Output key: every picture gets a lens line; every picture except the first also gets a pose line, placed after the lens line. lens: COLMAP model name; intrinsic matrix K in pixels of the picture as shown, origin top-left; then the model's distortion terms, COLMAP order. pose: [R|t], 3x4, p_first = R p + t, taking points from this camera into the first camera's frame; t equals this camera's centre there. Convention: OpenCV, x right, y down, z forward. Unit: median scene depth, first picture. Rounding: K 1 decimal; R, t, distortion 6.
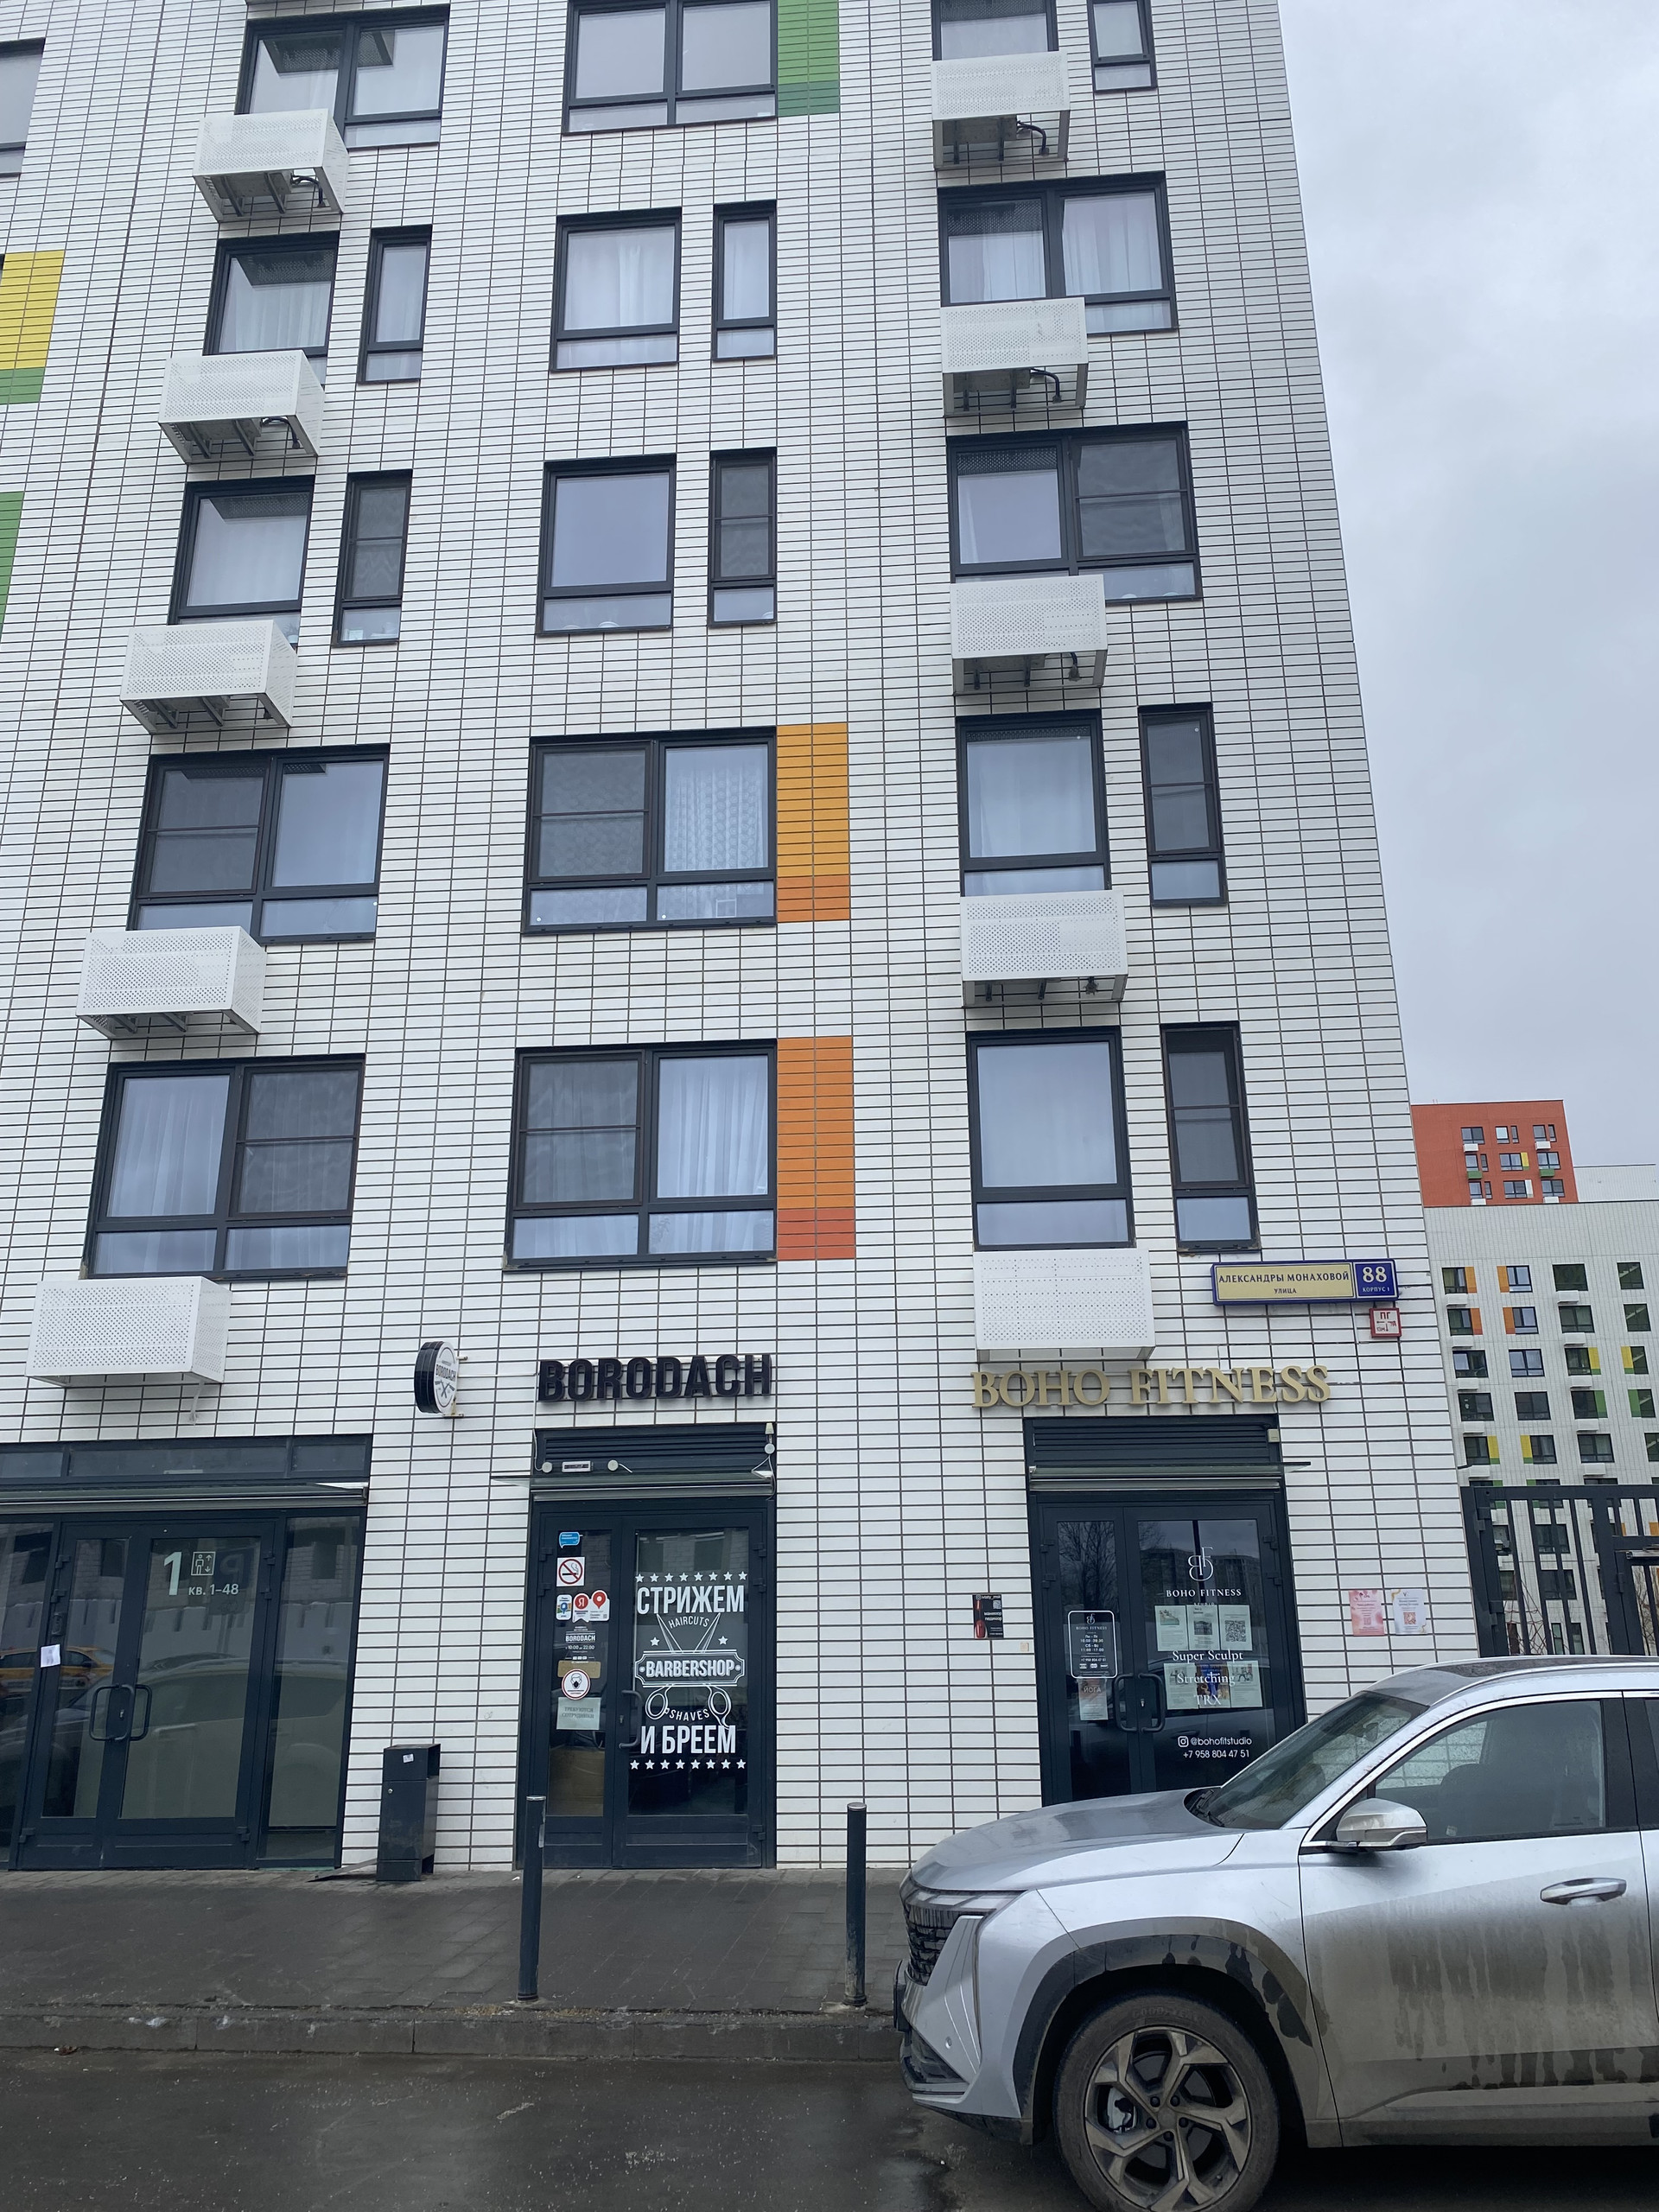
lens RADIAL K [[1680.8, 0, 839.0], [0, 1680.8, 1099.6], [0, 0, 1]] dist [0.004484, -0.019954]
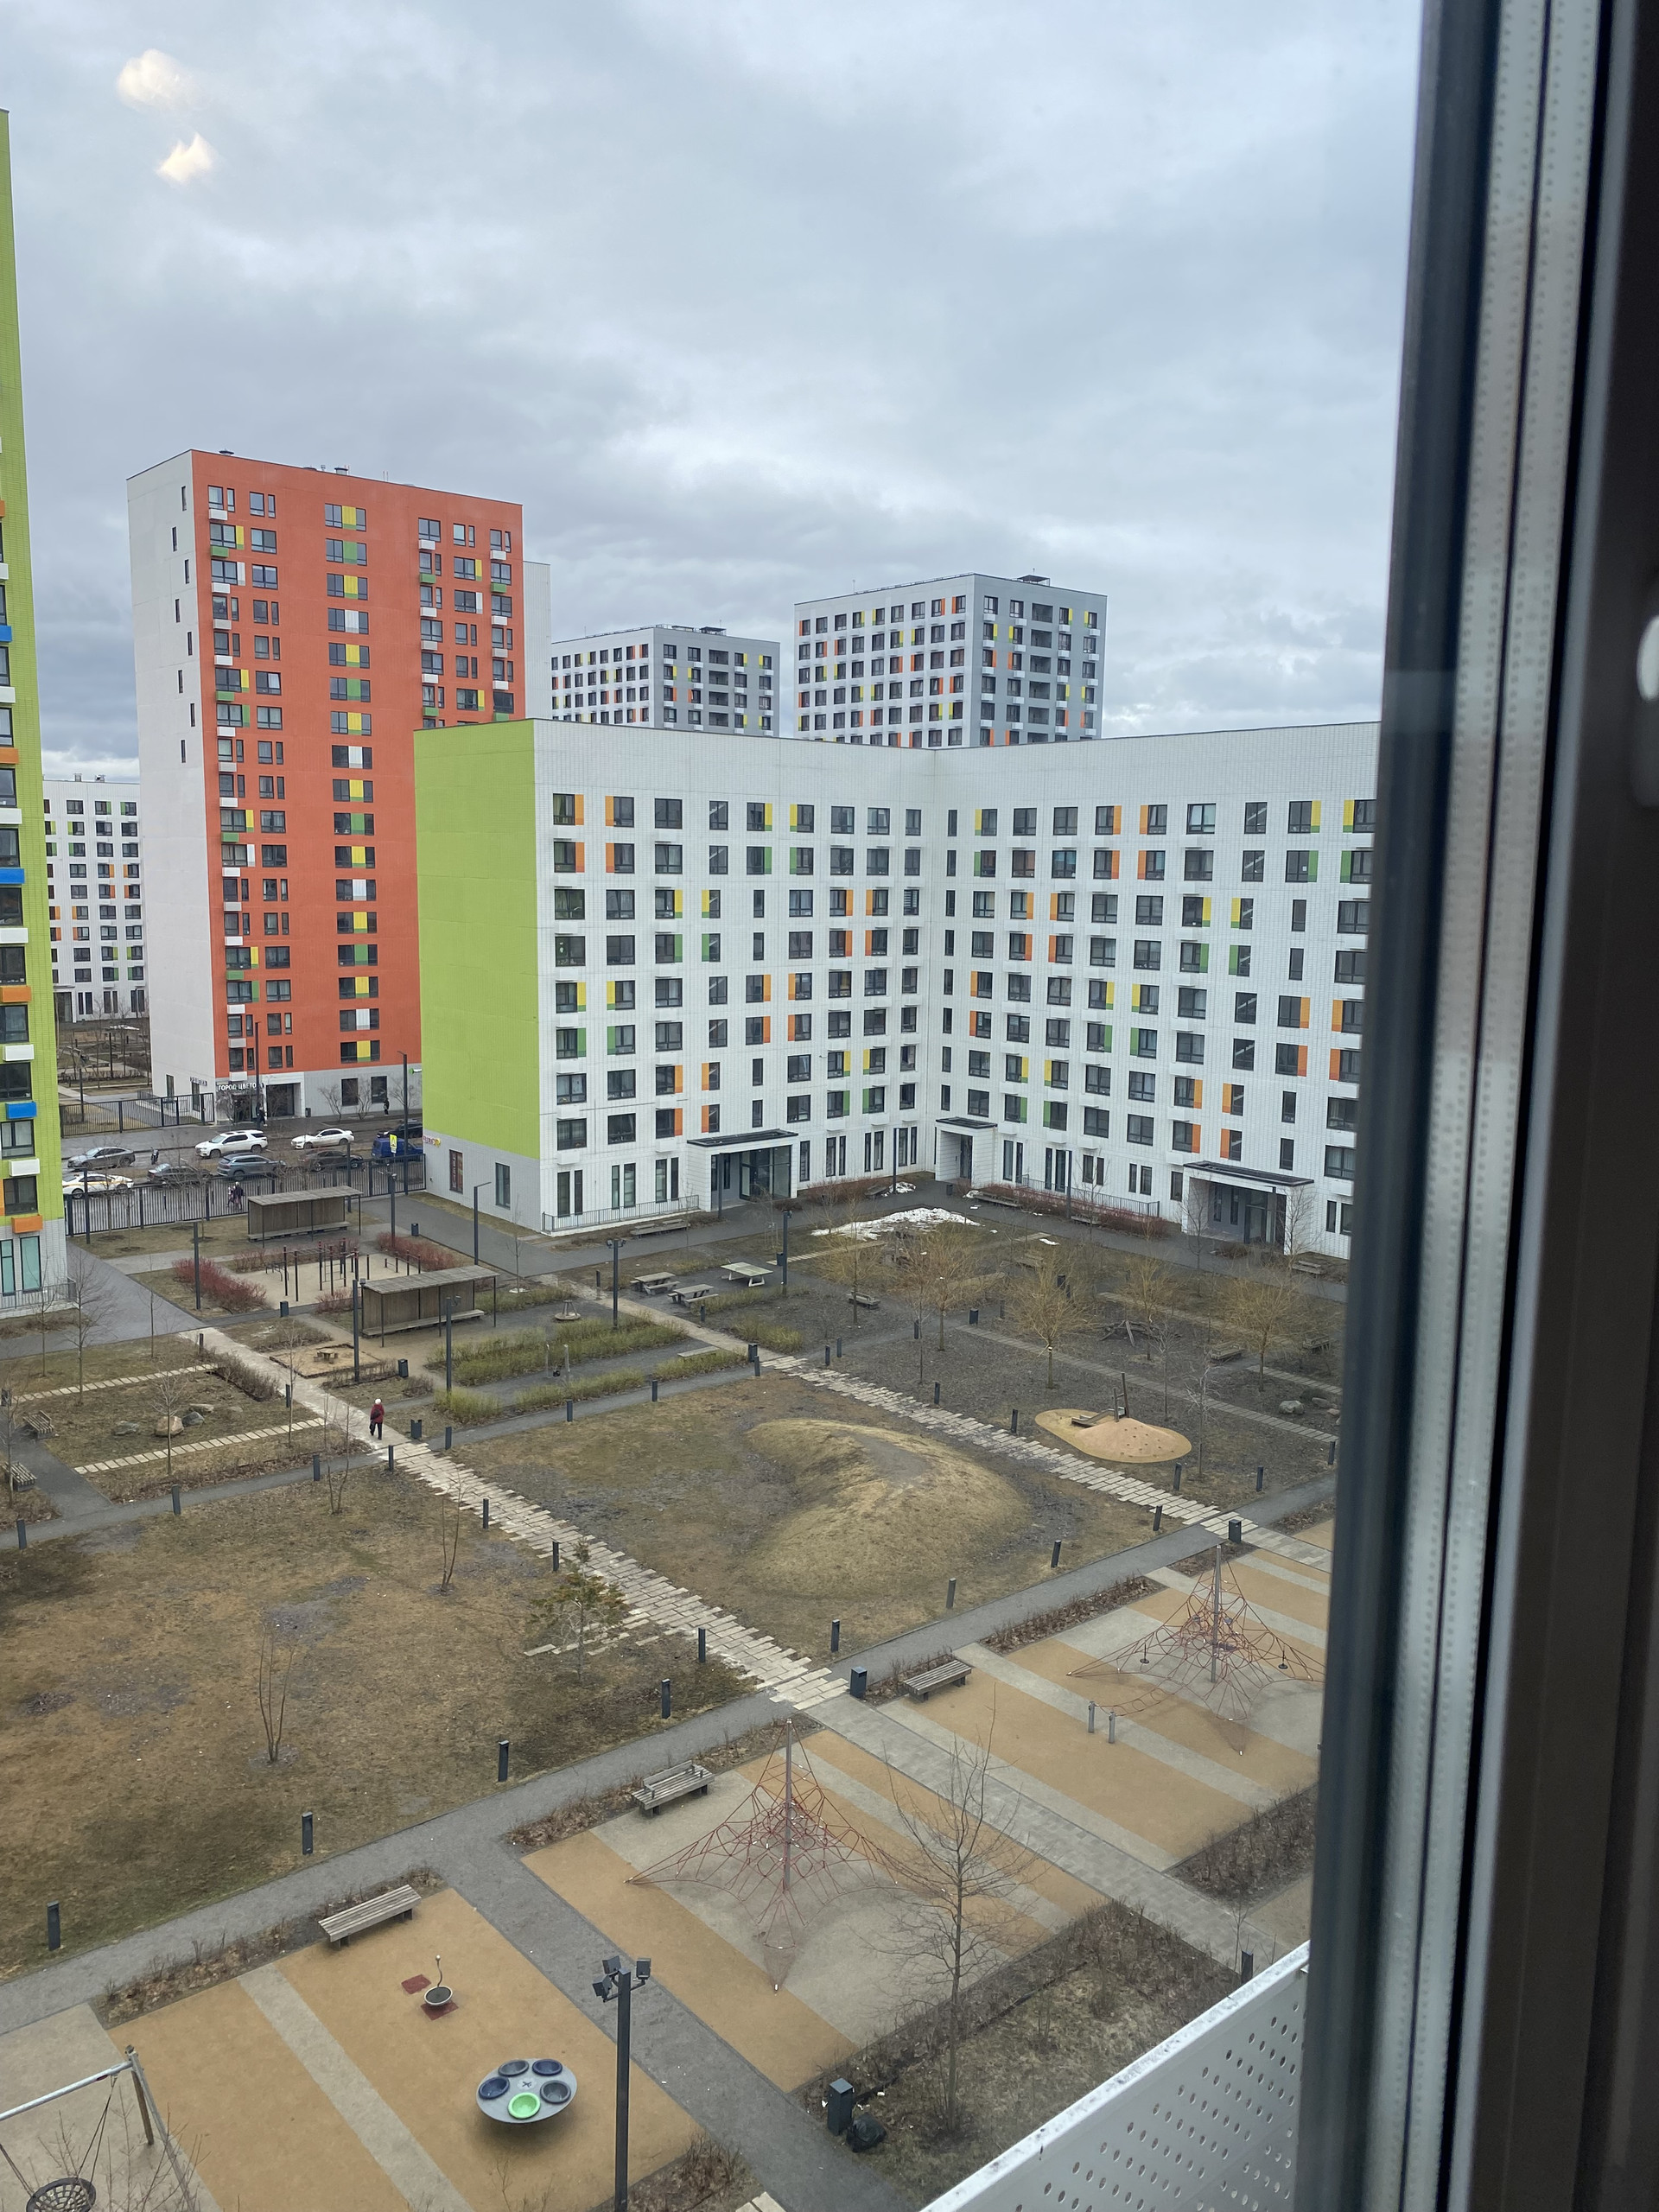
lens RADIAL K [[1680.8, 0, 827.6], [0, 1680.8, 1111.3], [0, 0, 1]] dist [0.004484, -0.019954]
pose [[0.711847, -0.078336, 0.697952, -0.210247], [-0.243128, 0.904832, 0.349524, -0.115833], [-0.658910, -0.418499, 0.625057, 0.353693]]
